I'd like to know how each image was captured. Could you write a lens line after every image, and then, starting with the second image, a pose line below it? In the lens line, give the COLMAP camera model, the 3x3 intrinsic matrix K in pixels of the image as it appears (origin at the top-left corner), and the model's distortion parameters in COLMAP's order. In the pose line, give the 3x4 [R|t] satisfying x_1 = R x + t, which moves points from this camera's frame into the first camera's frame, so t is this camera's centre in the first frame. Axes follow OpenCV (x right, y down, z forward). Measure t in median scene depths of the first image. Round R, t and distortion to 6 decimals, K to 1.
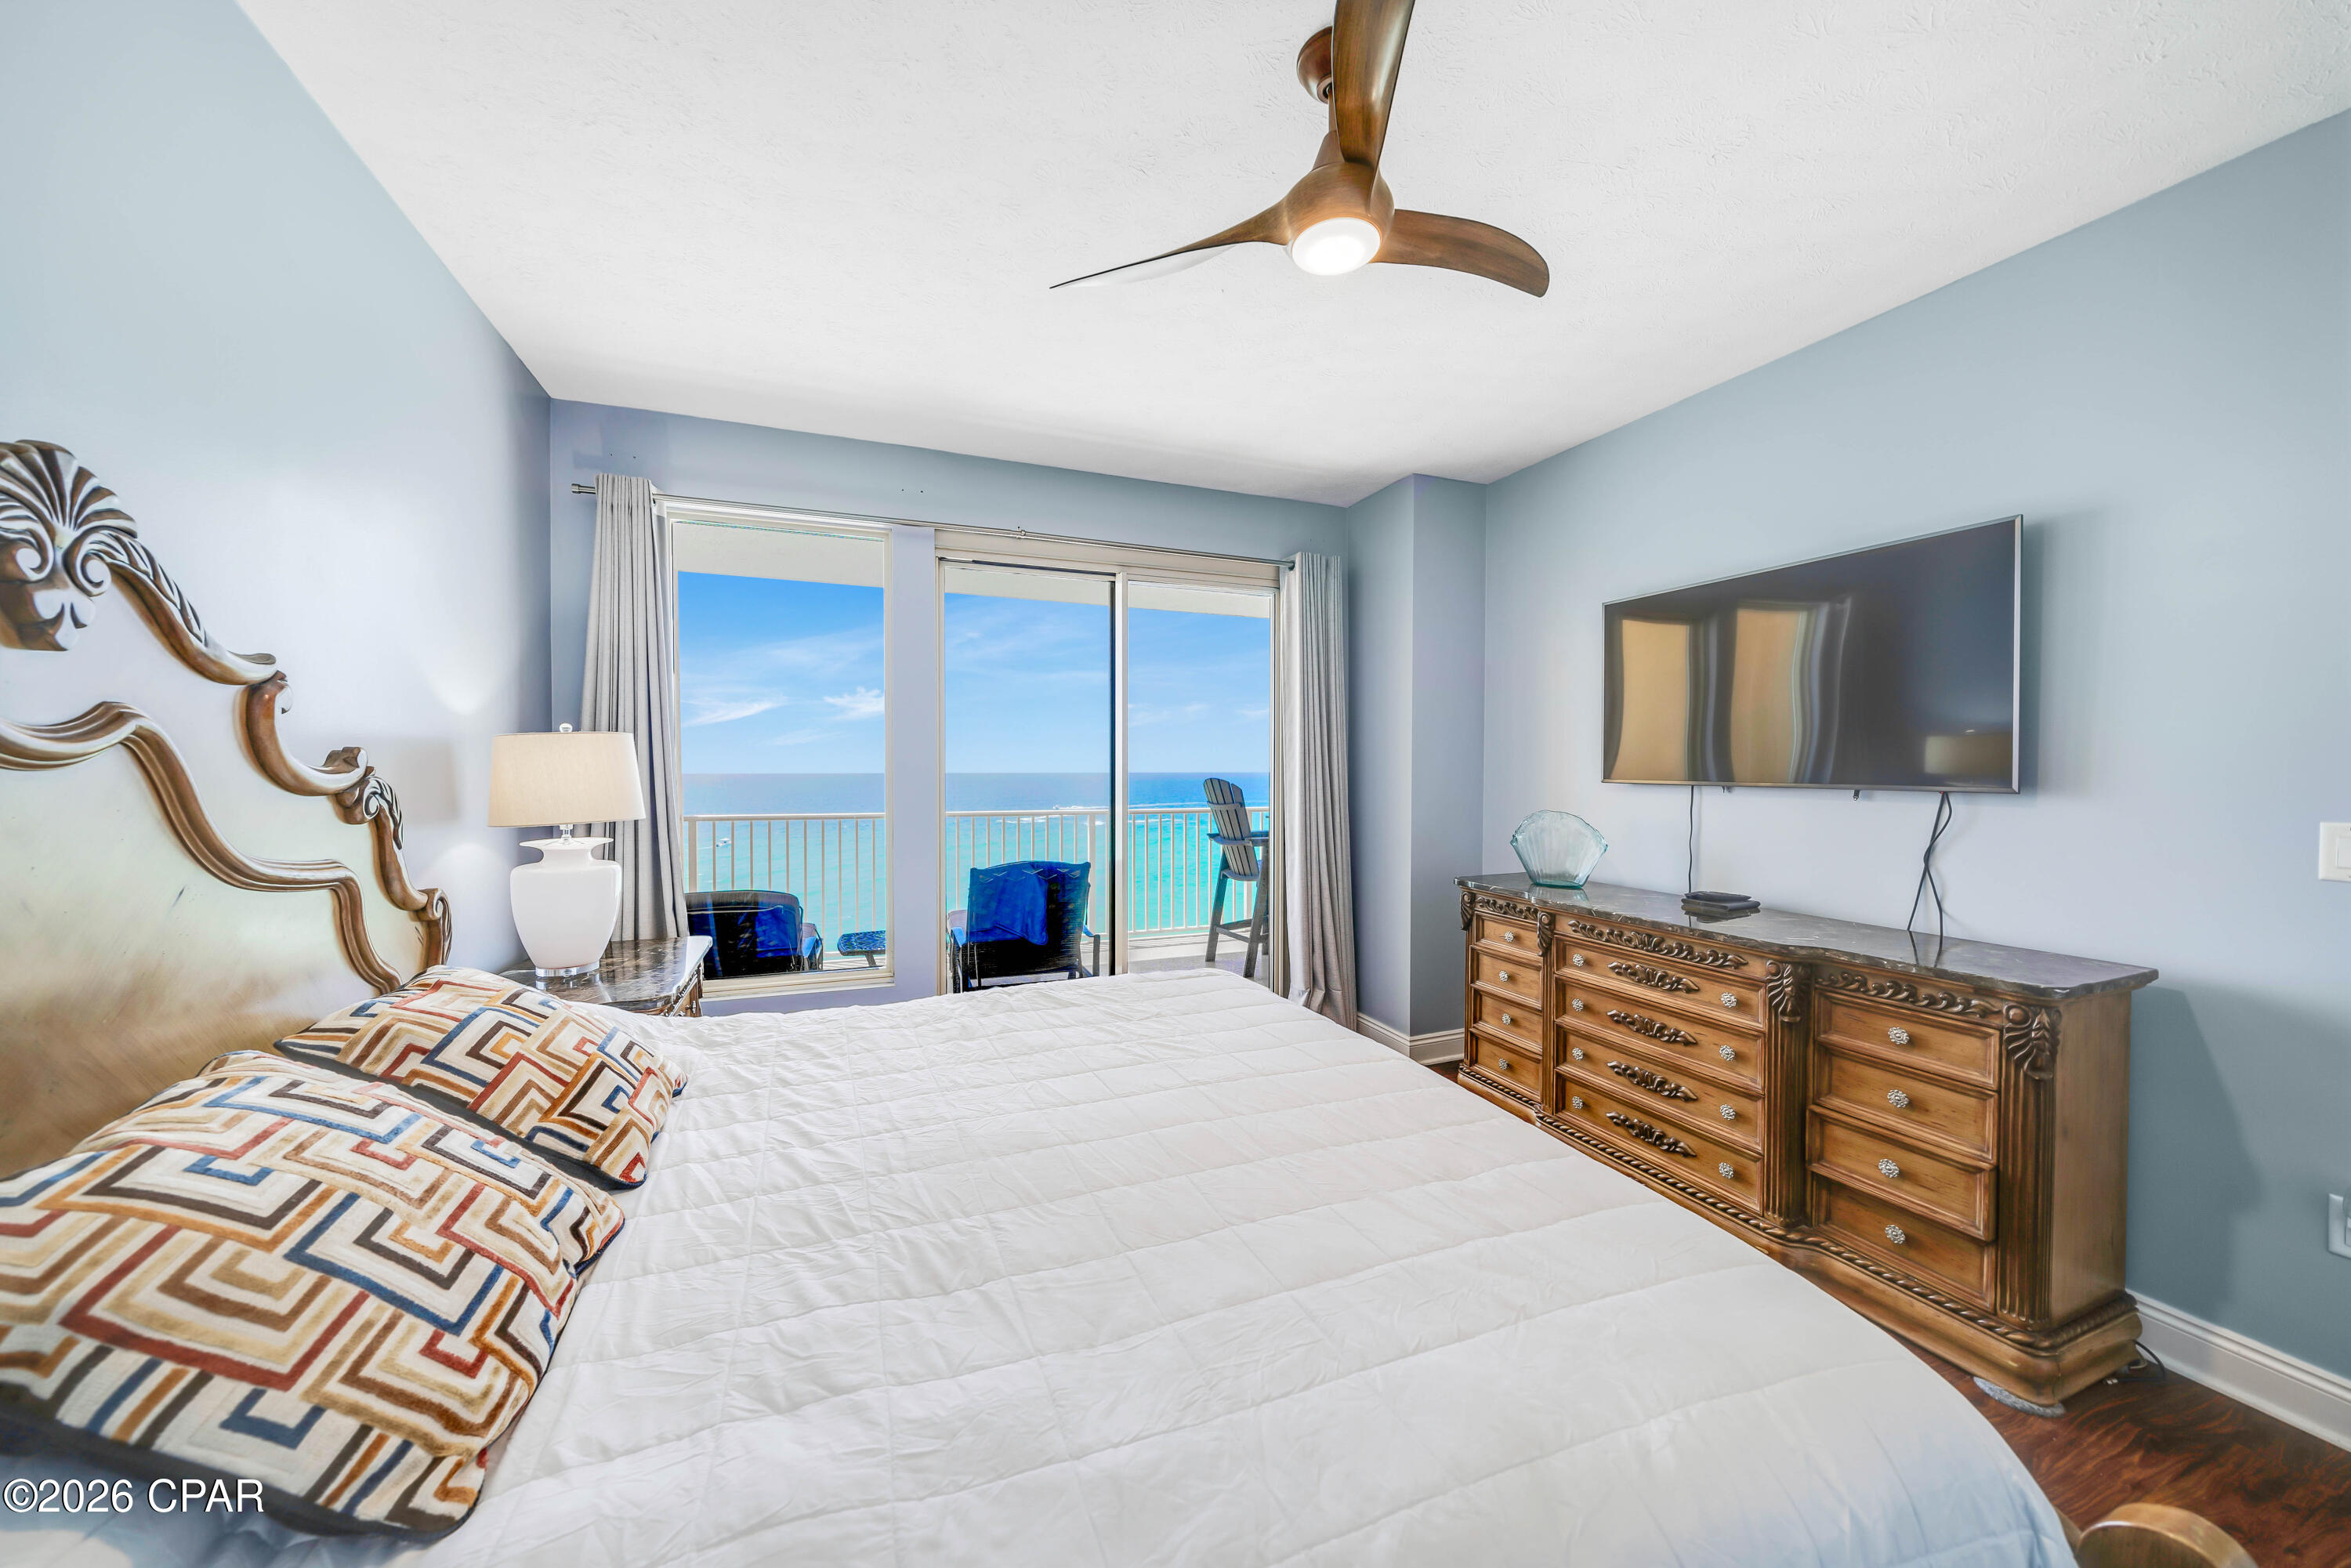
lens RADIAL K [[818.4, 0, 1153.6], [0, 818.4, 776.6], [0, 0, 1]] dist [-0.002373, 0.000026]
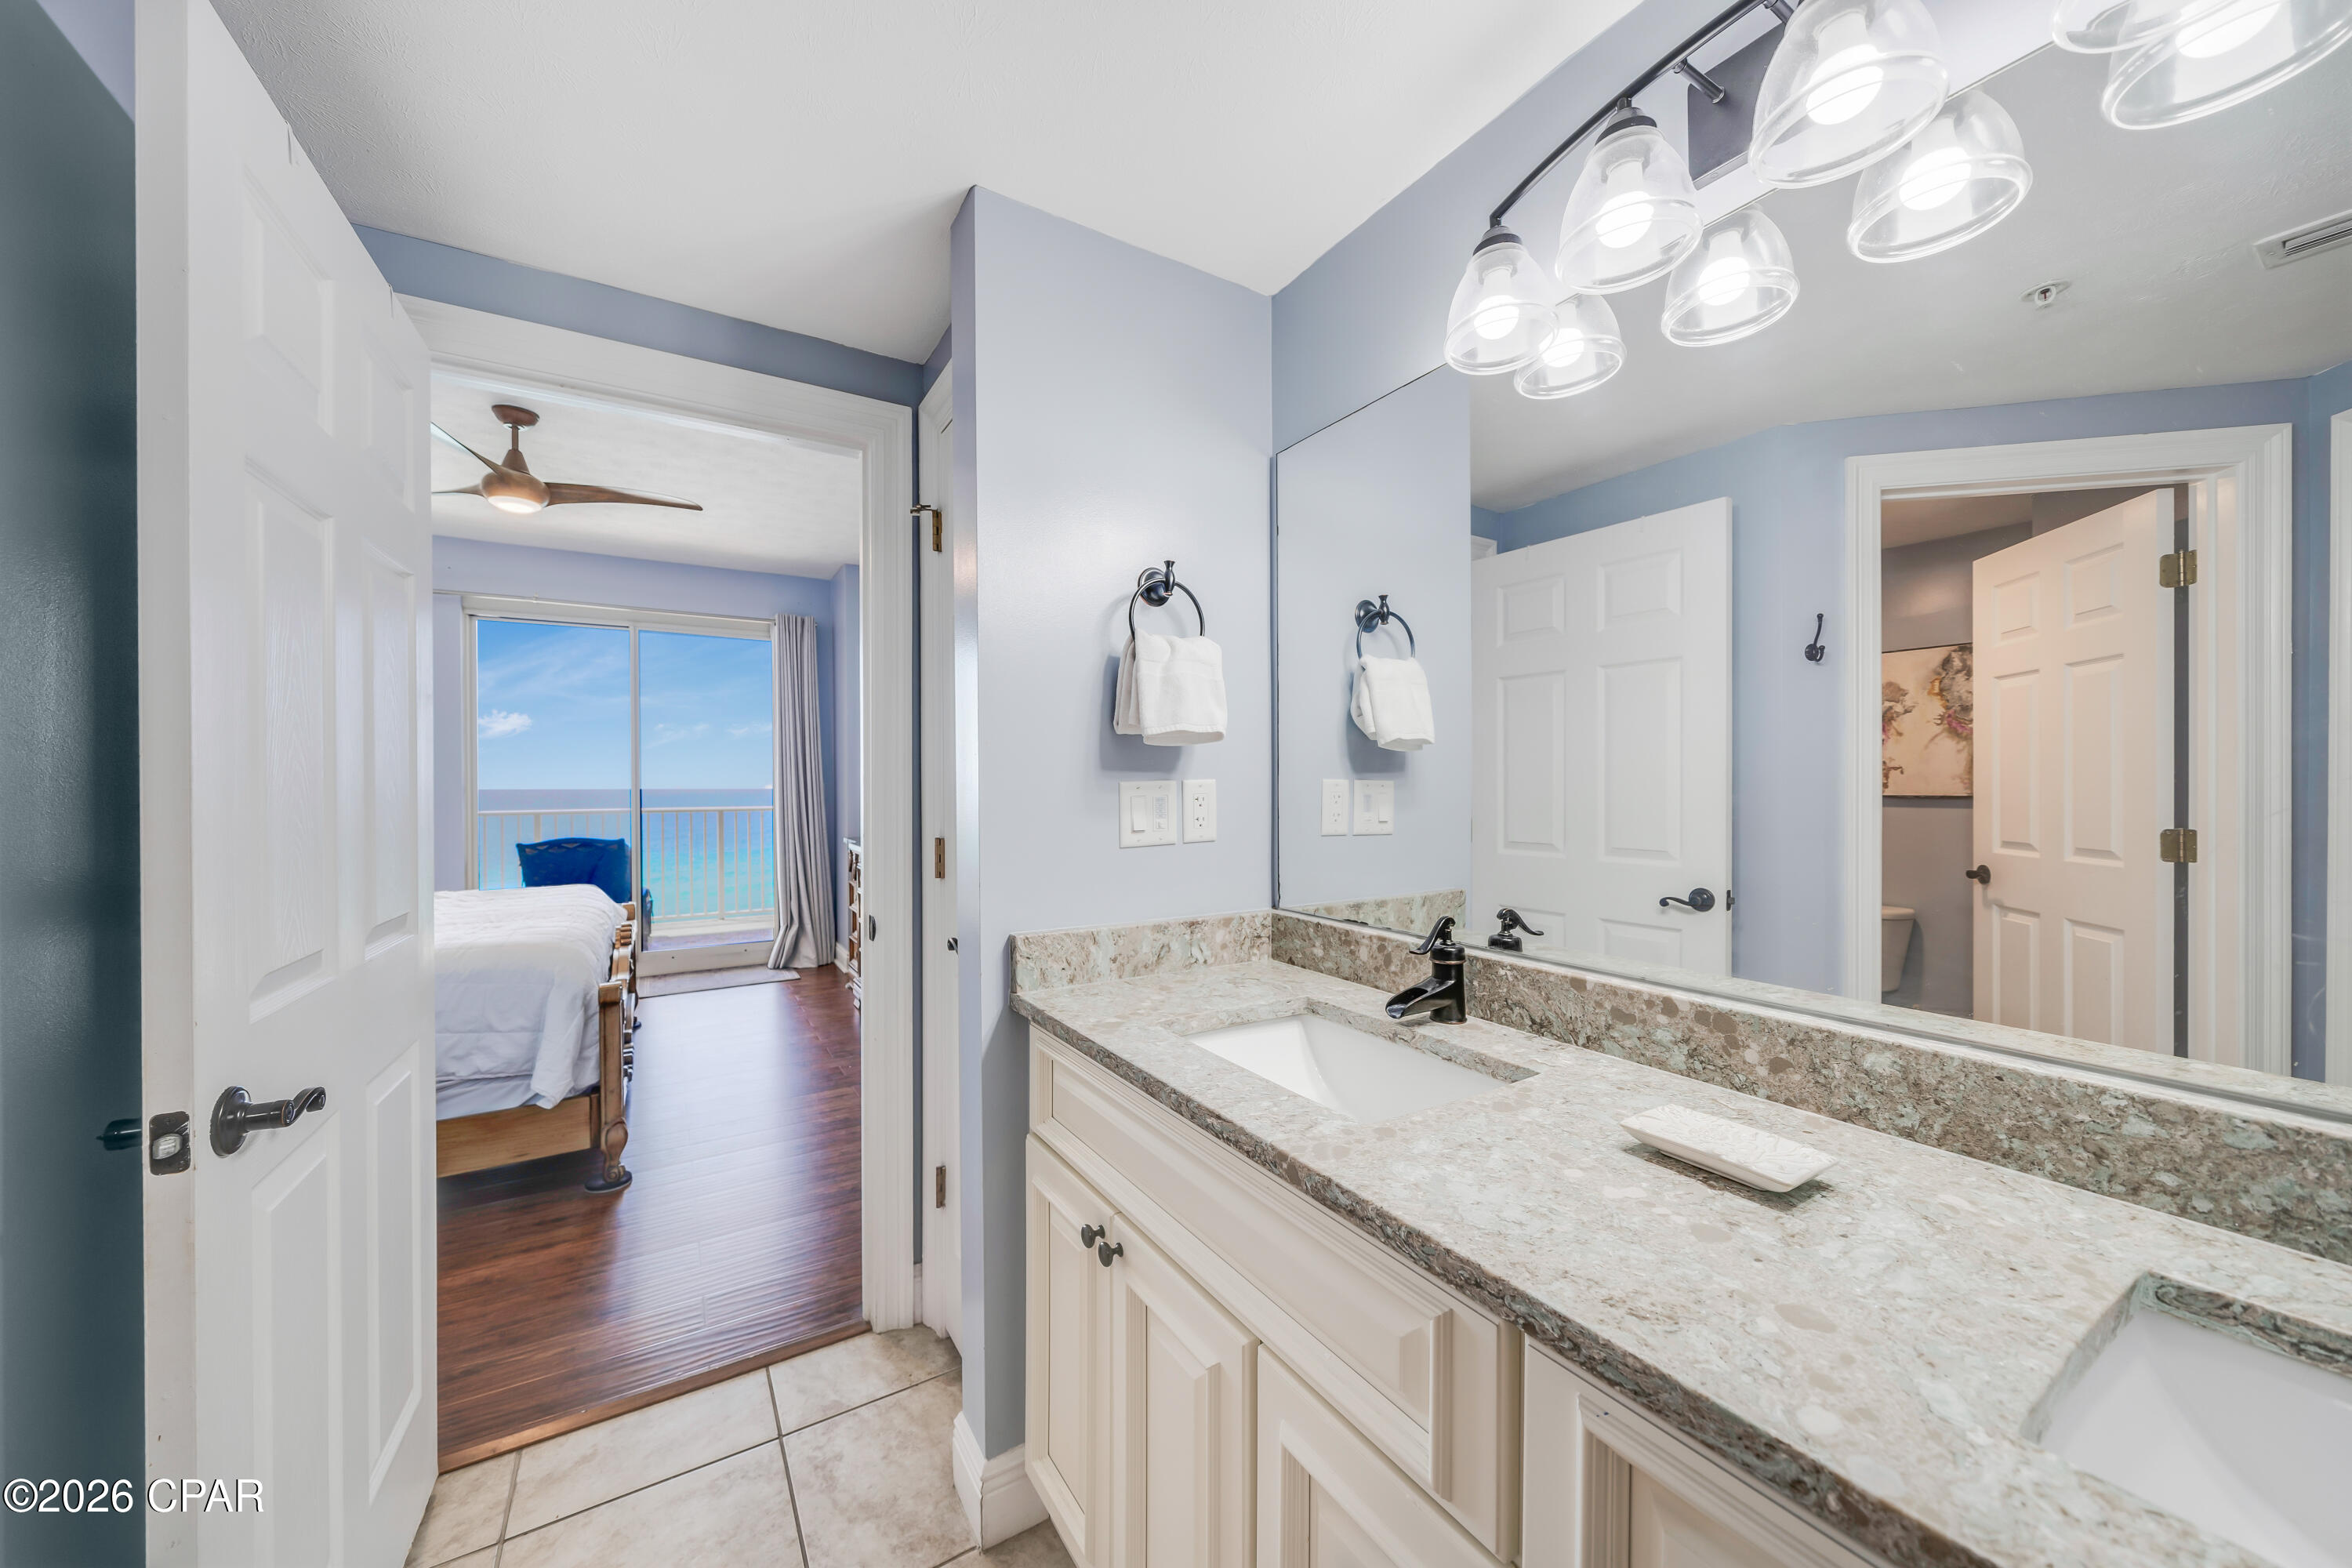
lens RADIAL K [[812.4, 0, 1160.7], [0, 812.4, 782.9], [0, 0, 1]] dist [-0.006697, 0.000159]
pose [[0.983584, -0.015370, 0.179795, 1.444365], [0.017548, 0.999791, -0.010530, 0.103242], [-0.179595, 0.013512, 0.983648, -1.287367]]
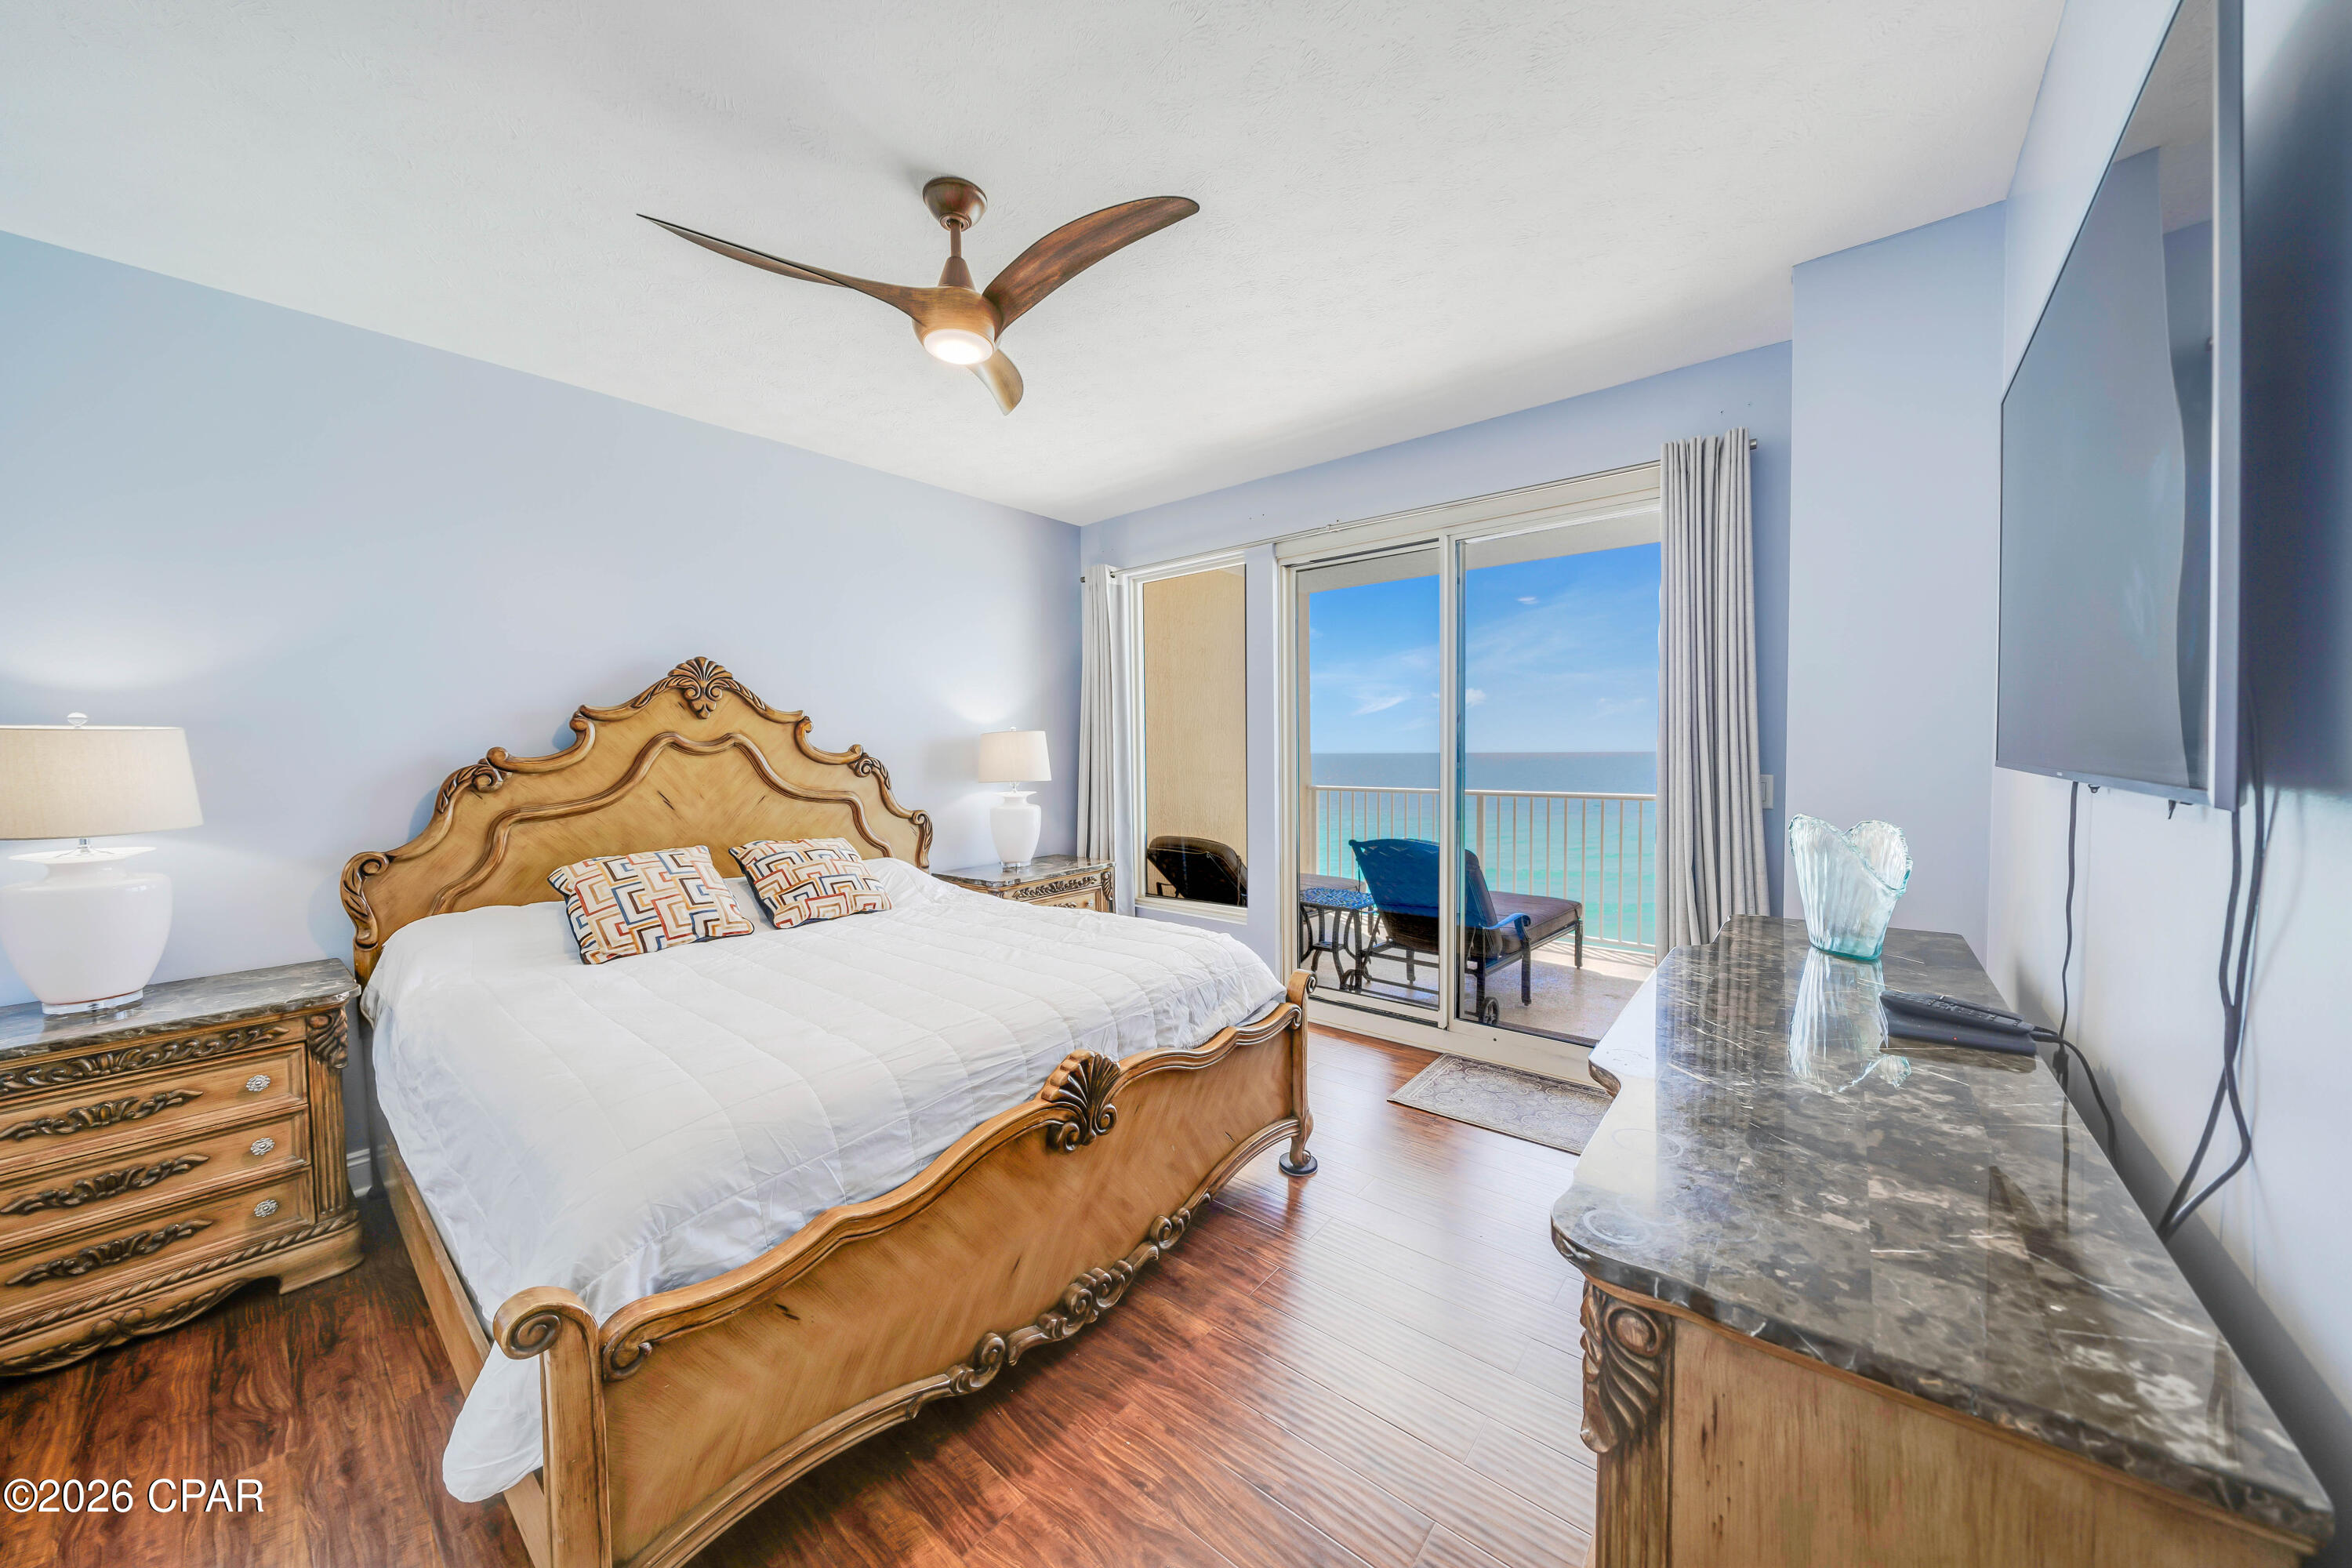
lens RADIAL K [[818.8, 0, 1154.1], [0, 818.8, 776.6], [0, 0, 1]] dist [-0.002373, 0.000026]
pose [[0.468412, 0.023320, -0.883202, 1.520574], [0.000956, 0.999638, 0.026902, -0.005171], [0.883510, -0.013445, 0.468220, 0.661677]]
